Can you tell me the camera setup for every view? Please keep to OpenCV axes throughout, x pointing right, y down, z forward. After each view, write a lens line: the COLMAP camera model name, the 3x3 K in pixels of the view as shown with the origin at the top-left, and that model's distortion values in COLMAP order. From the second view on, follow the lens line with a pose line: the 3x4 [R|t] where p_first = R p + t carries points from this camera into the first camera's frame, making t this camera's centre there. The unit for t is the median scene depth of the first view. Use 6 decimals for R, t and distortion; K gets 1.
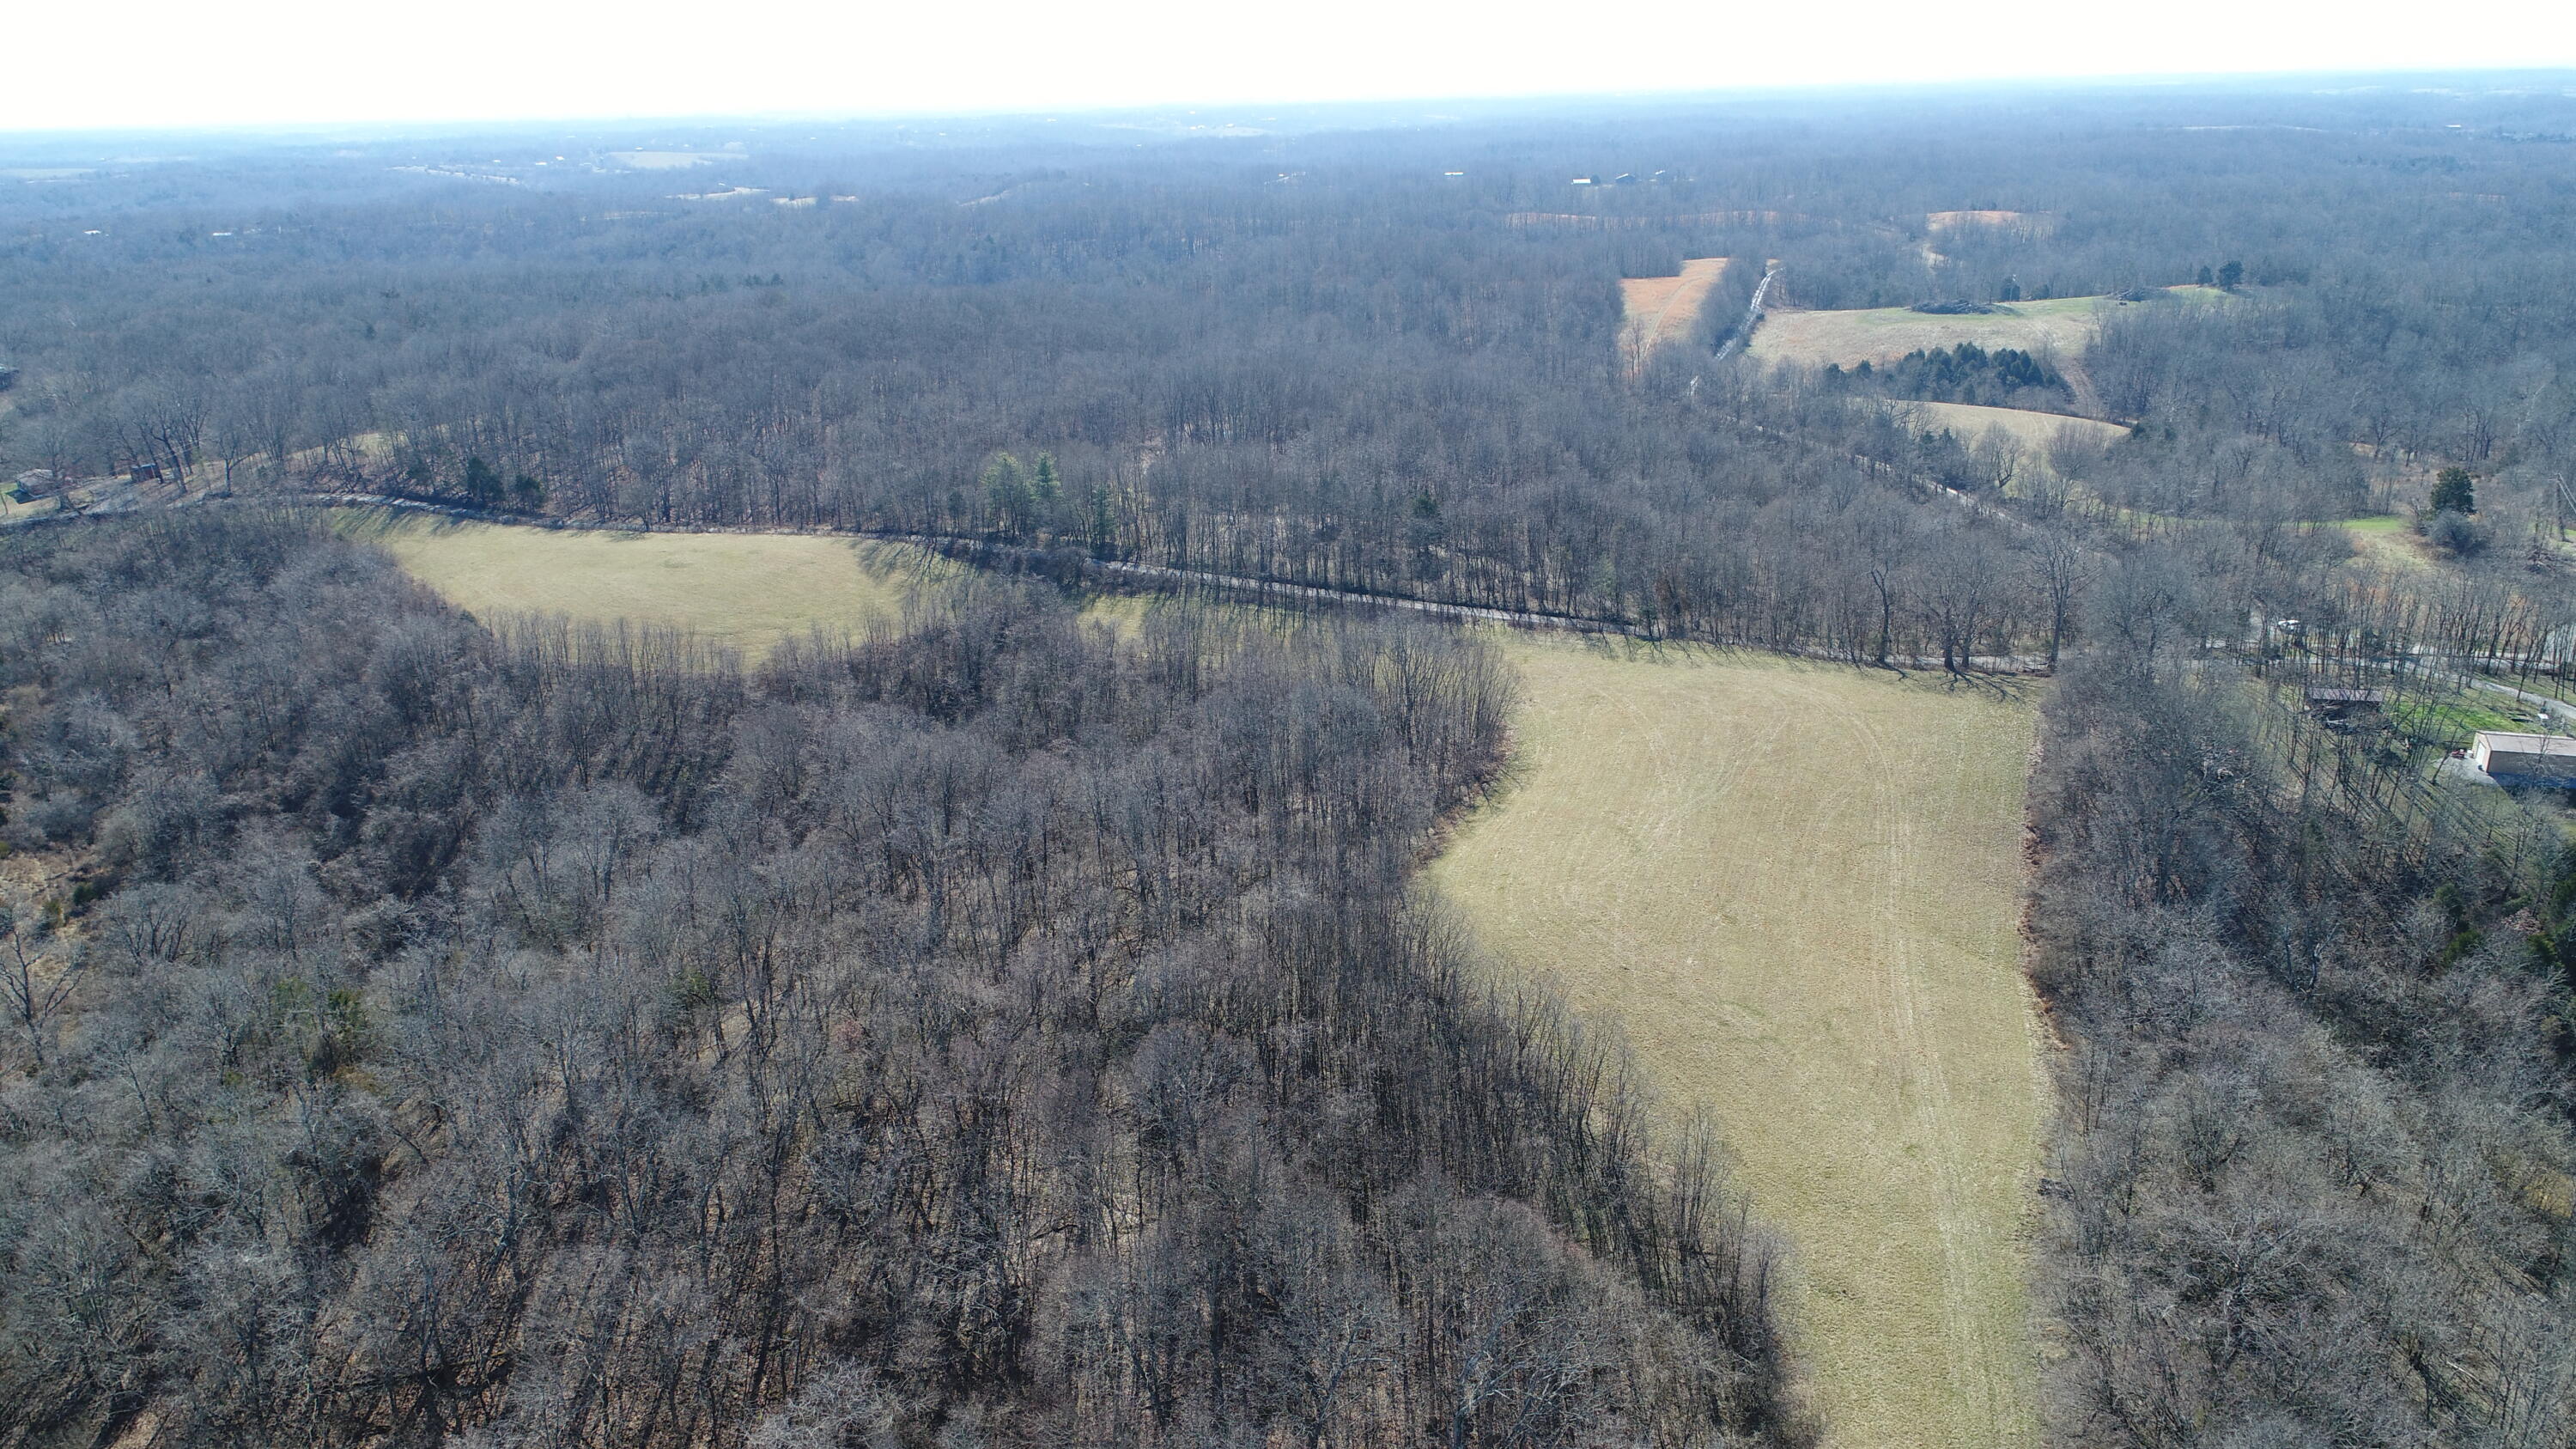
lens RADIAL K [[1696.2, 0, 1288.0], [0, 1696.2, 724.5], [0, 0, 1]] dist [-0.003633, 0.000231]
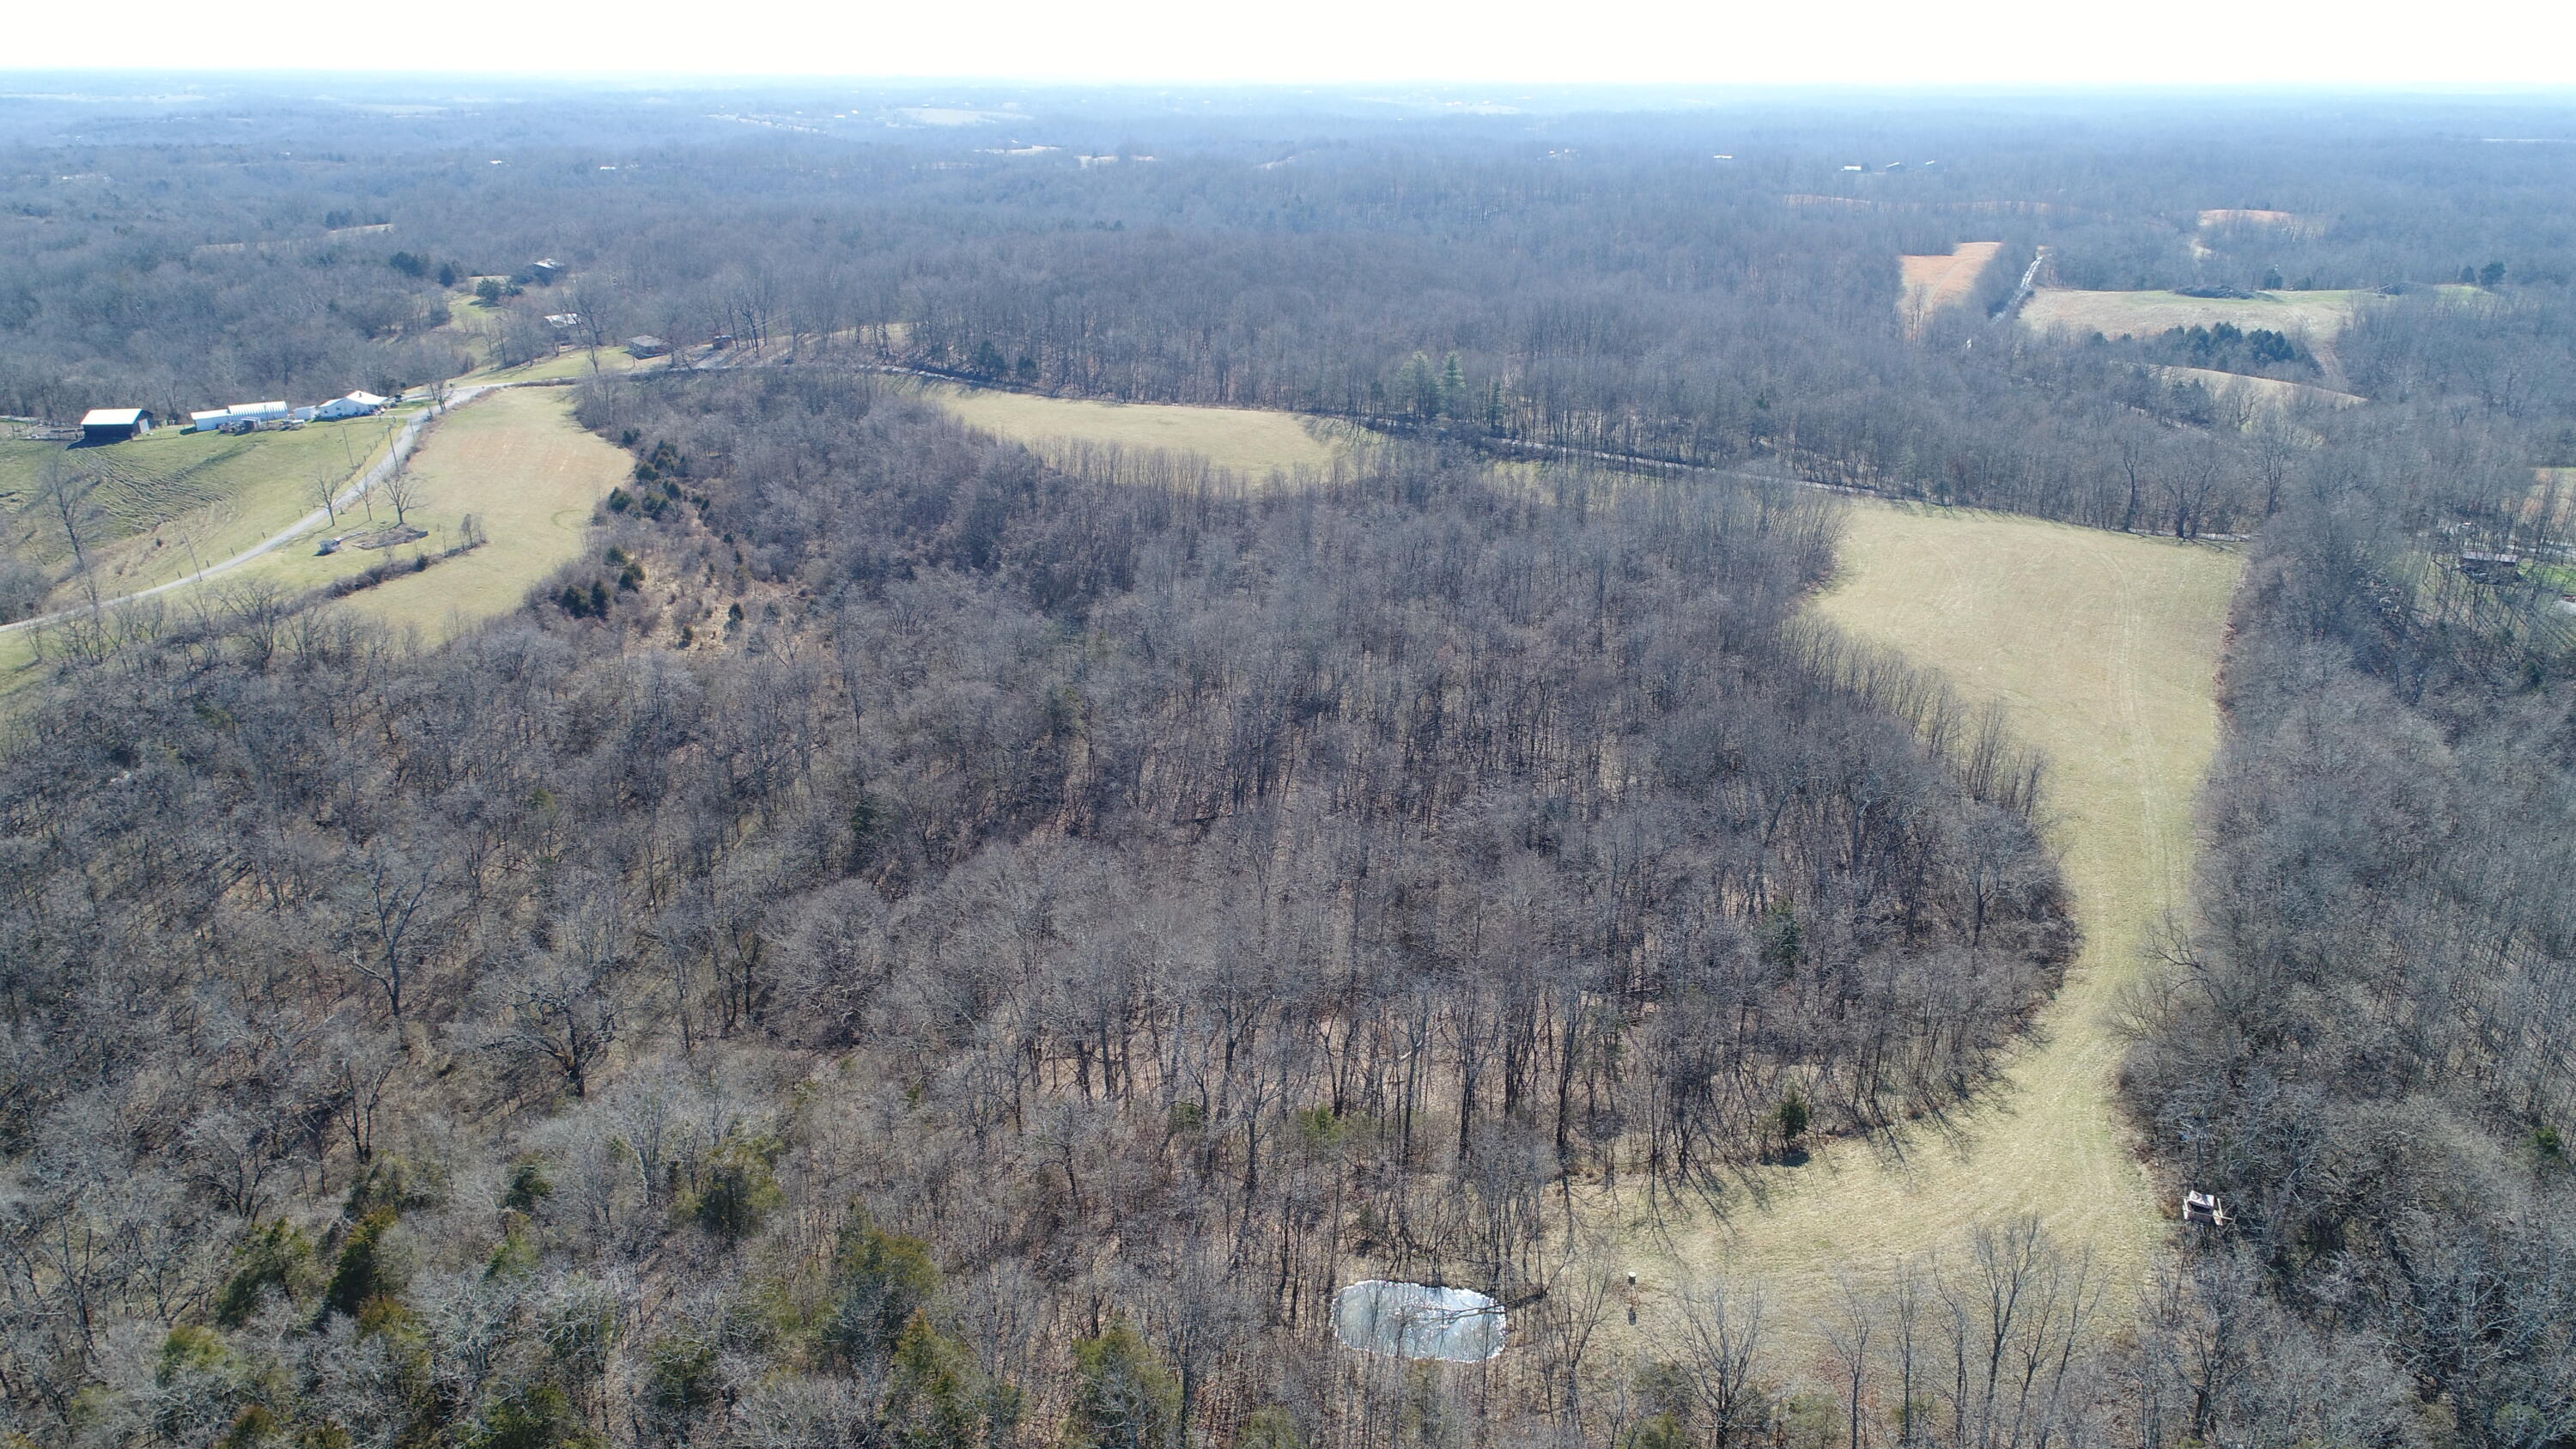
lens RADIAL K [[1696.2, 0, 1288.0], [0, 1696.2, 724.5], [0, 0, 1]] dist [-0.003633, 0.000231]
pose [[0.990616, 0.075924, -0.113649, -0.057573], [-0.074460, 0.997078, 0.017070, 0.061524], [0.114613, -0.008448, 0.993374, -0.165107]]
